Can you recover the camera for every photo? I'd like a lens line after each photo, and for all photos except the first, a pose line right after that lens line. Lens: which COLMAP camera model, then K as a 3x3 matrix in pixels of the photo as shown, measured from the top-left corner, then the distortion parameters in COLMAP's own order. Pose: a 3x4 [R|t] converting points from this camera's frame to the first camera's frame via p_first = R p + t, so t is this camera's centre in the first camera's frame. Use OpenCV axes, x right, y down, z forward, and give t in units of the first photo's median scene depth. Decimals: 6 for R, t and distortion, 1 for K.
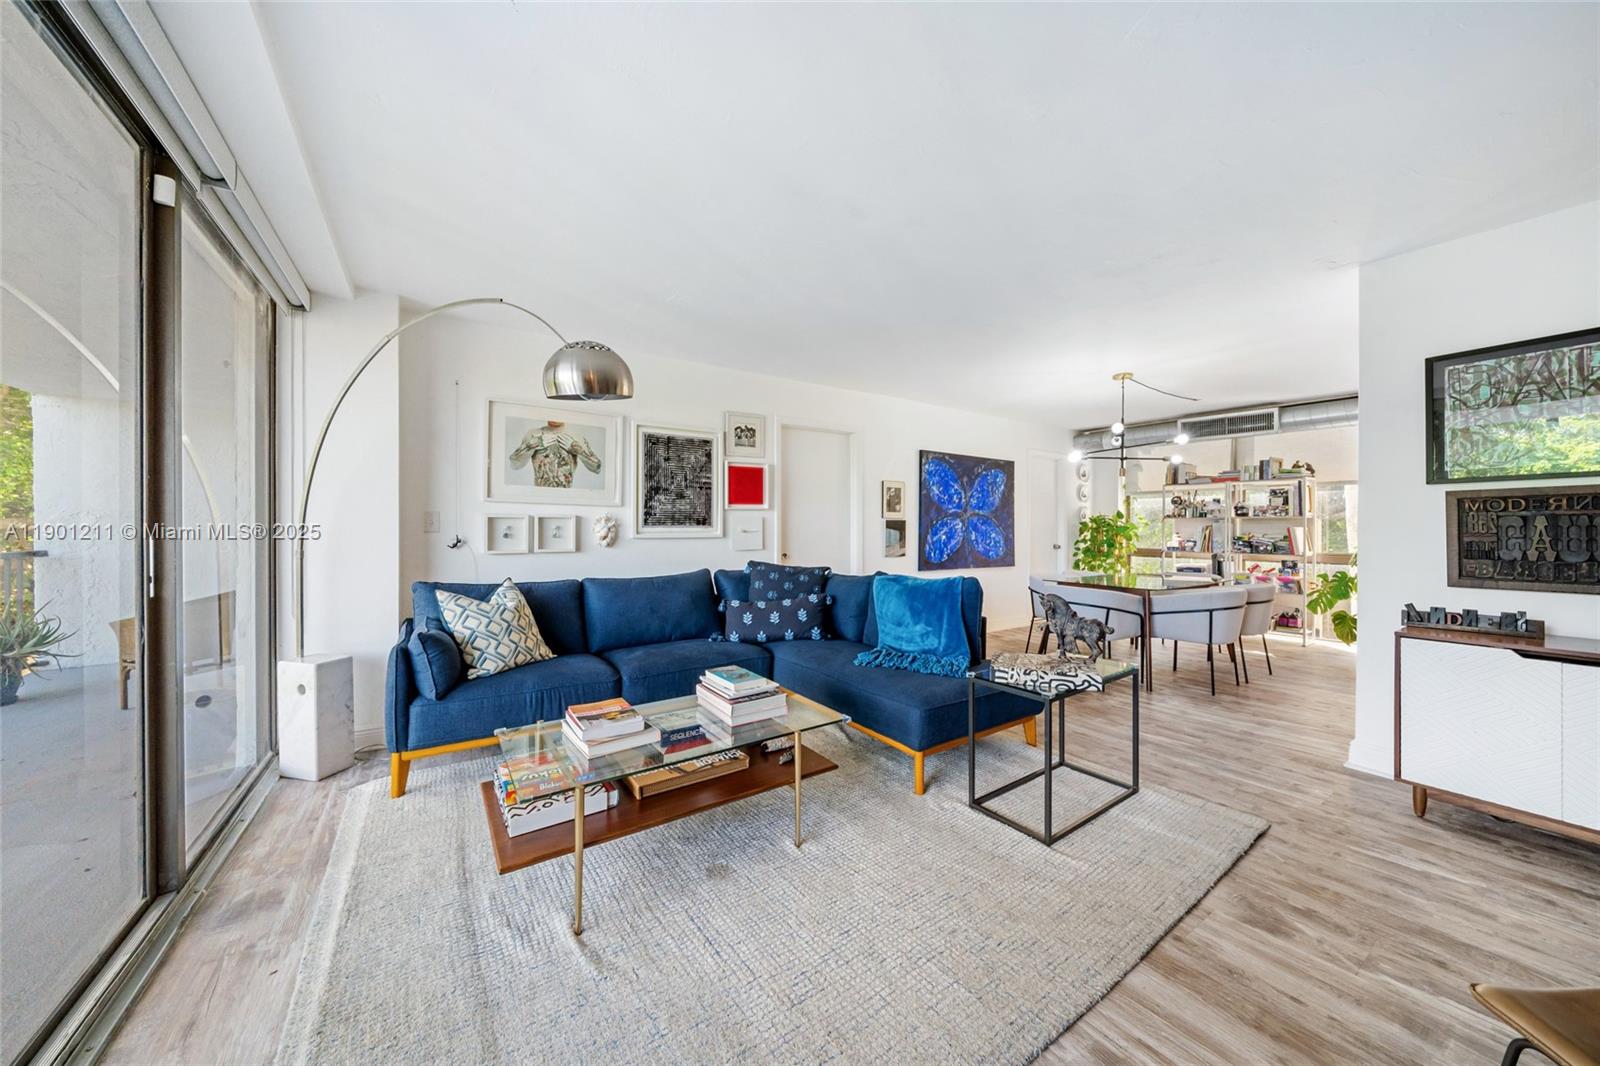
lens RADIAL K [[546.1, 0, 800.0], [0, 546.1, 533.0], [0, 0, 1]] dist [-0.000773, -0.000199]
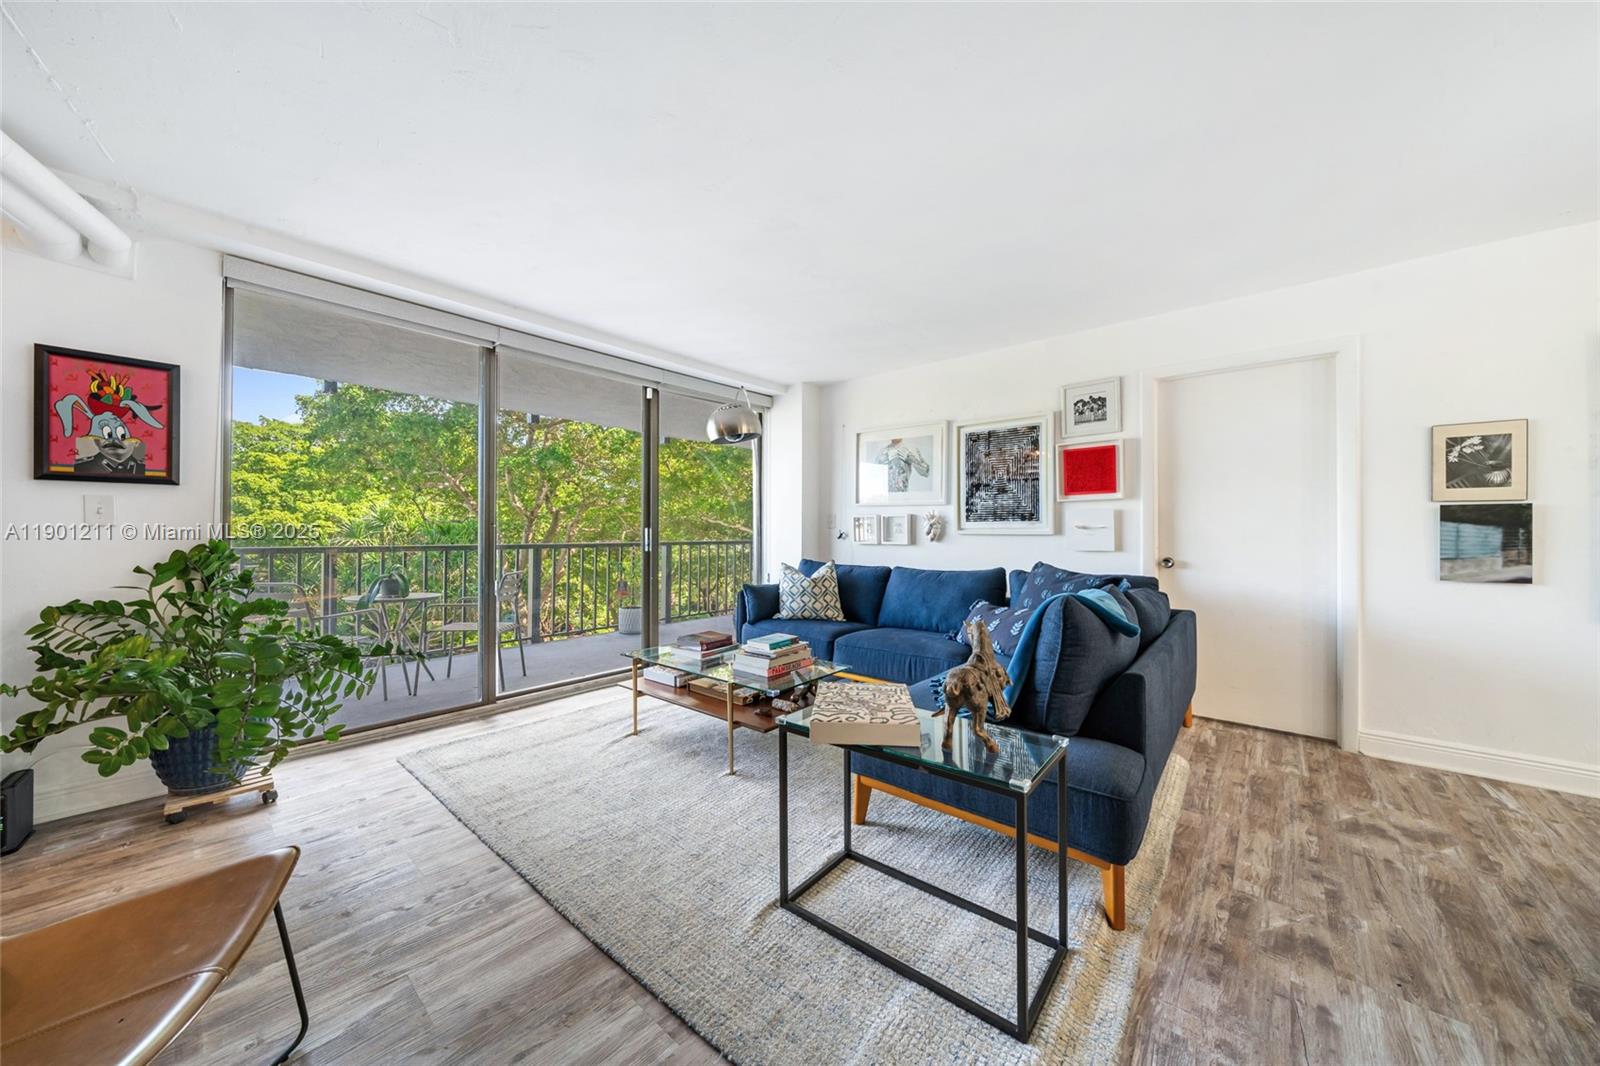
lens RADIAL K [[553.8, 0, 791.5], [0, 553.8, 531.4], [0, 0, 1]] dist [-0.000833, -0.000096]
pose [[0.263431, 0.003353, -0.964672, 0.450374], [-0.008713, 0.999961, 0.001096, 0.004156], [0.964639, 0.008116, 0.263450, 0.284149]]
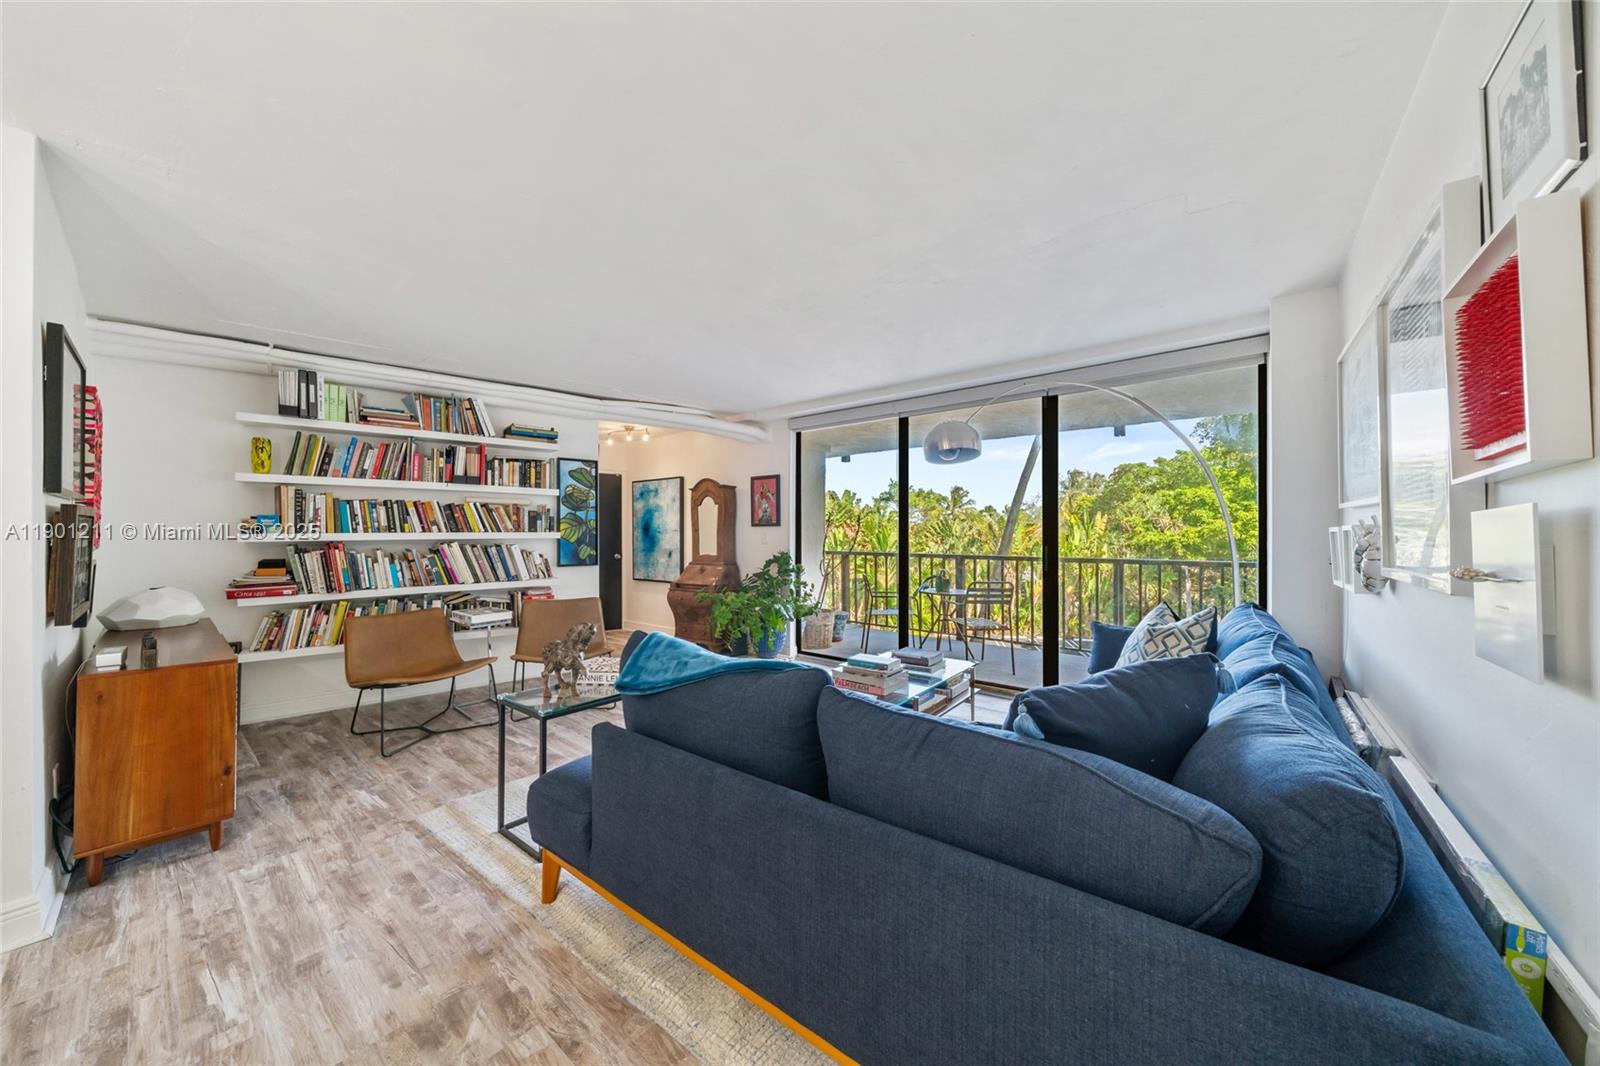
lens RADIAL K [[546.1, 0, 800.0], [0, 546.1, 533.0], [0, 0, 1]] dist [-0.000773, -0.000199]
pose [[-0.953526, -0.000642, -0.301310, 0.175662], [-0.002001, 0.999989, 0.004204, -0.018601], [0.301304, 0.004612, -0.953517, 0.880541]]
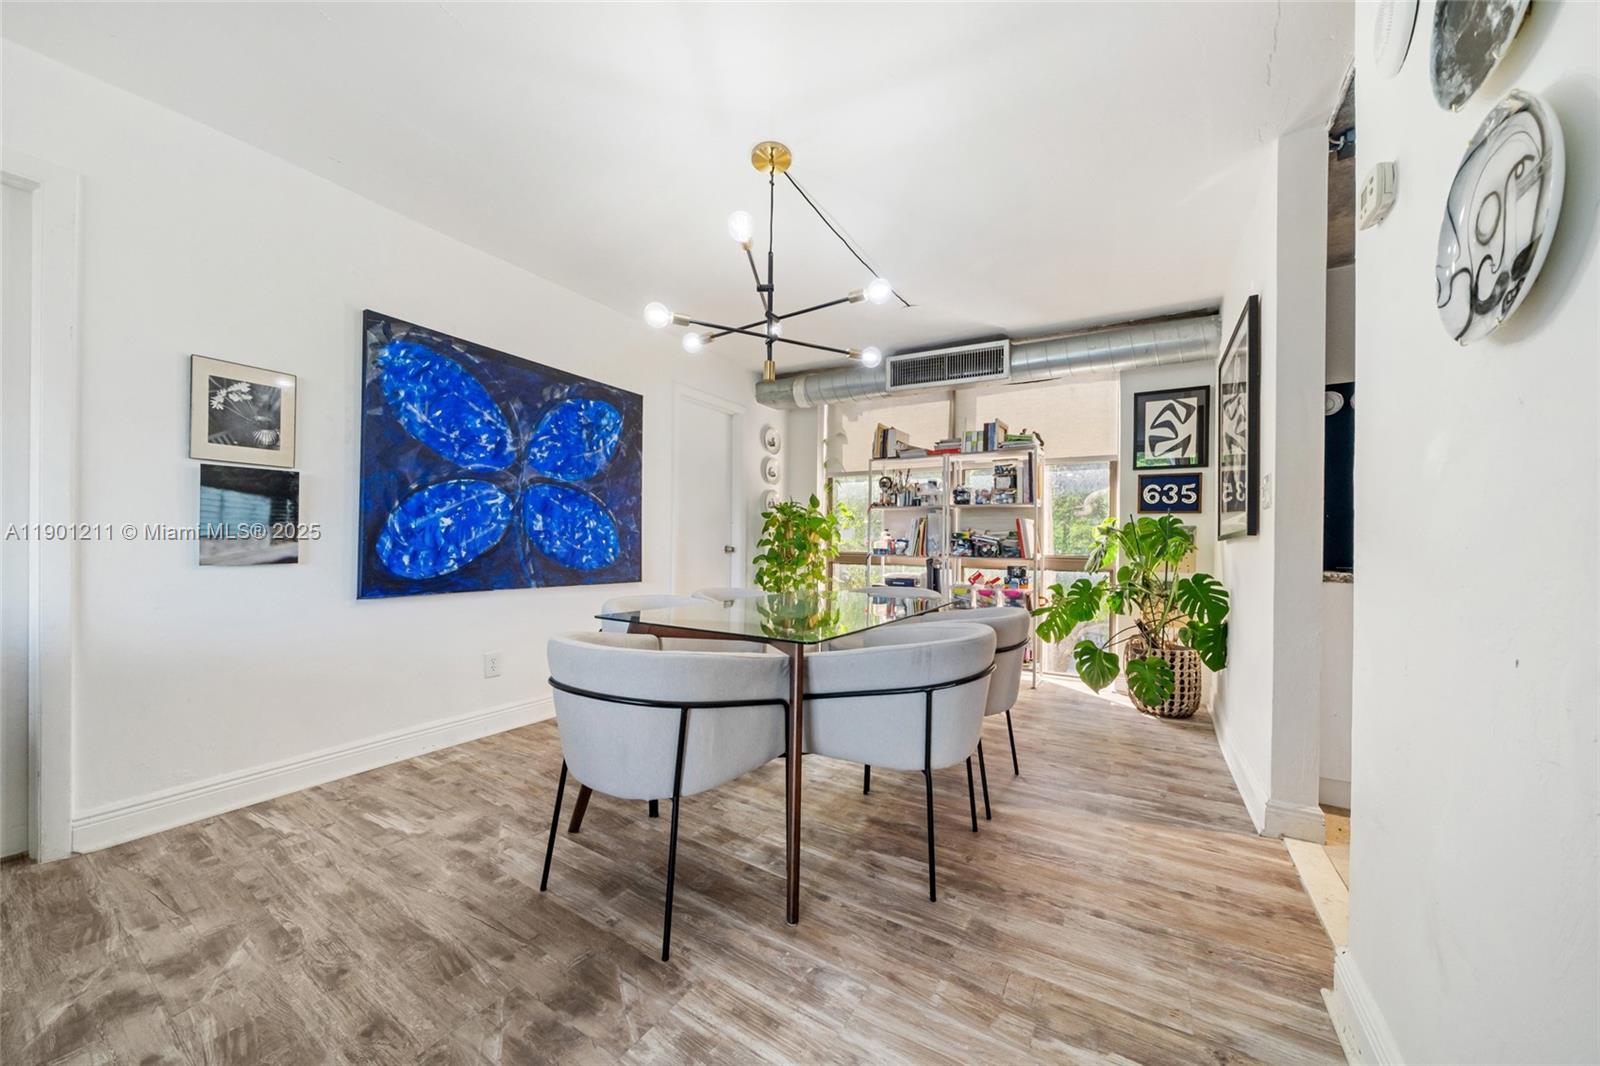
lens RADIAL K [[558.3, 0, 798.7], [0, 558.3, 539.8], [0, 0, 1]] dist [-0.000777, 0.000134]
pose [[0.910346, 0.011711, 0.413682, 0.341927], [-0.007798, 0.999907, -0.011145, 0.026183], [-0.413774, 0.006919, 0.910353, 0.460832]]
